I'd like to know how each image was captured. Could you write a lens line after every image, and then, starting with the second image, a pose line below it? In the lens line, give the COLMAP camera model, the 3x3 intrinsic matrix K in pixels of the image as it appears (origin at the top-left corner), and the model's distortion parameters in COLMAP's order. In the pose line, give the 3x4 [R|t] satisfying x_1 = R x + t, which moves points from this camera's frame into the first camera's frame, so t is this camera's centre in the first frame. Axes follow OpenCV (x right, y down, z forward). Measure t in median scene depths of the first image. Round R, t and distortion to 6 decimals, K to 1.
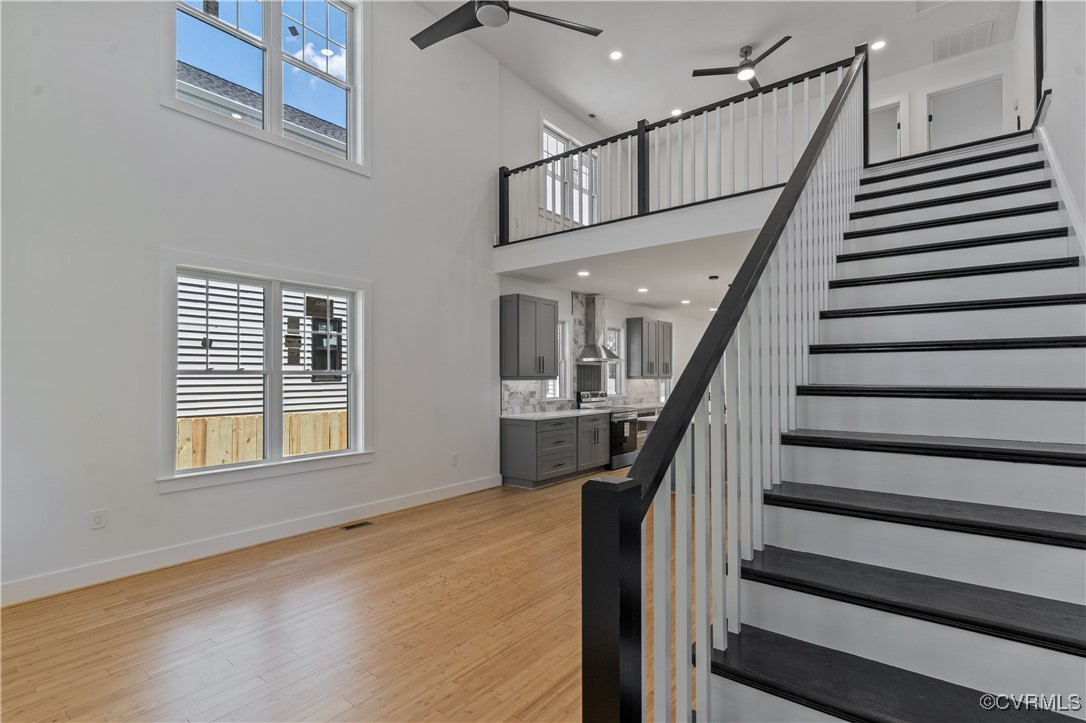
lens RADIAL K [[517.6, 0, 551.1], [0, 517.6, 375.6], [0, 0, 1]] dist [0.004977, 0.001026]
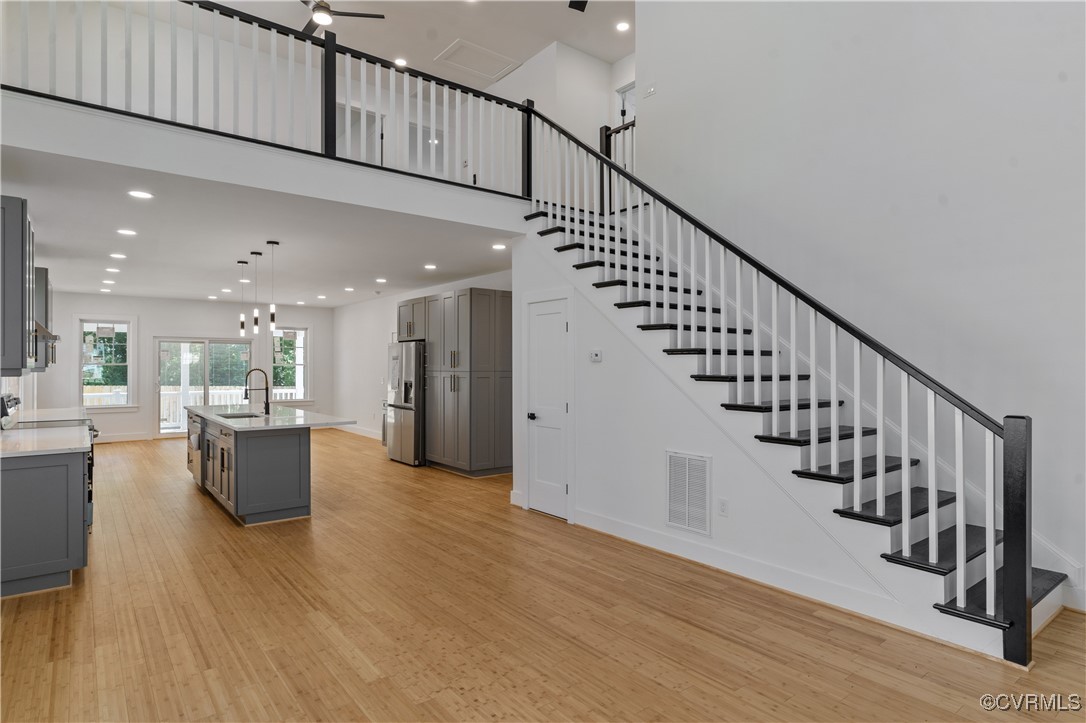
lens RADIAL K [[597.0, 0, 547.7], [0, 597.0, 364.5], [0, 0, 1]] dist [-0.002916, 0.001053]
pose [[0.247088, 0.004137, 0.968984, -0.718120], [-0.003242, 0.999989, -0.003443, -0.002822], [-0.968988, -0.002291, 0.247099, 0.569028]]
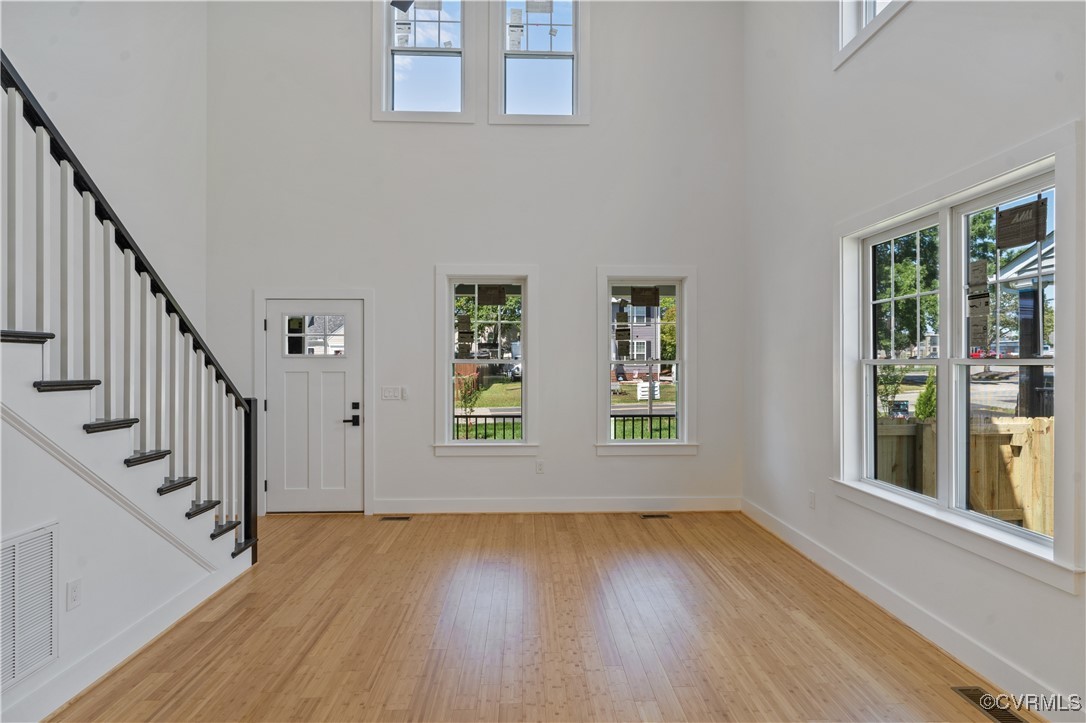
lens RADIAL K [[597.0, 0, 549.5], [0, 597.0, 364.2], [0, 0, 1]] dist [-0.002916, 0.001053]
pose [[-0.767082, 0.002459, -0.641544, 0.266779], [0.002333, 0.999997, 0.001043, -0.005211], [0.641545, -0.000697, -0.767085, 1.267356]]
